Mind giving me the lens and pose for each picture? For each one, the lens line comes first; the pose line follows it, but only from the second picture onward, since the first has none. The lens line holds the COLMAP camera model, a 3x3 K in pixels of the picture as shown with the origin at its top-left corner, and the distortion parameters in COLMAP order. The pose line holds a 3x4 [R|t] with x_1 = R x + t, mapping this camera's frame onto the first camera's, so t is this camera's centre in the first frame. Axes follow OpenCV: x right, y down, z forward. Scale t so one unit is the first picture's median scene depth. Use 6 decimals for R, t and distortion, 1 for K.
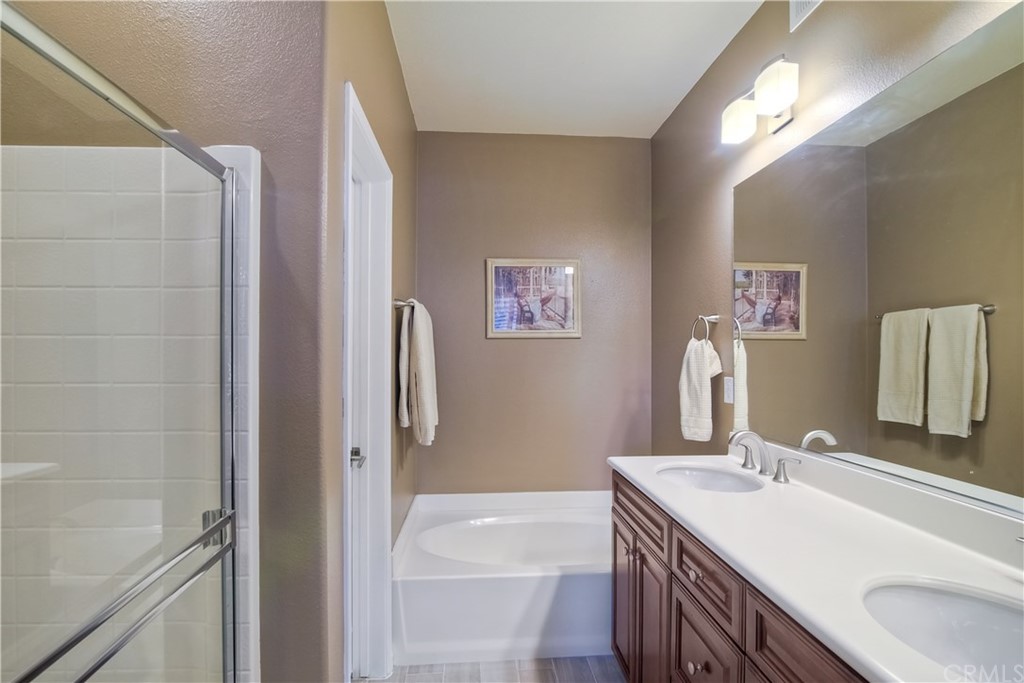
lens RADIAL K [[469.5, 0, 503.1], [0, 469.5, 344.5], [0, 0, 1]] dist [-0.019657, 0.000125]
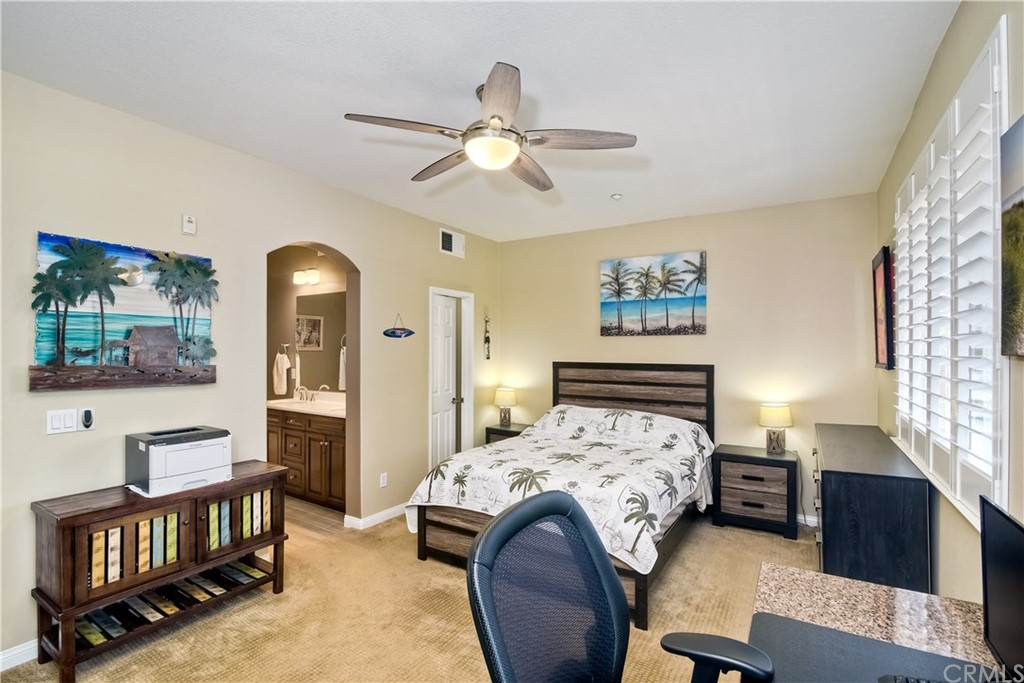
lens RADIAL K [[469.5, 0, 506.7], [0, 469.5, 350.0], [0, 0, 1]] dist [-0.019657, 0.000125]
pose [[0.594058, -0.005826, 0.804401, -0.872384], [-0.007446, 0.999891, 0.012741, -0.072108], [-0.804388, -0.013559, 0.593949, -1.443316]]
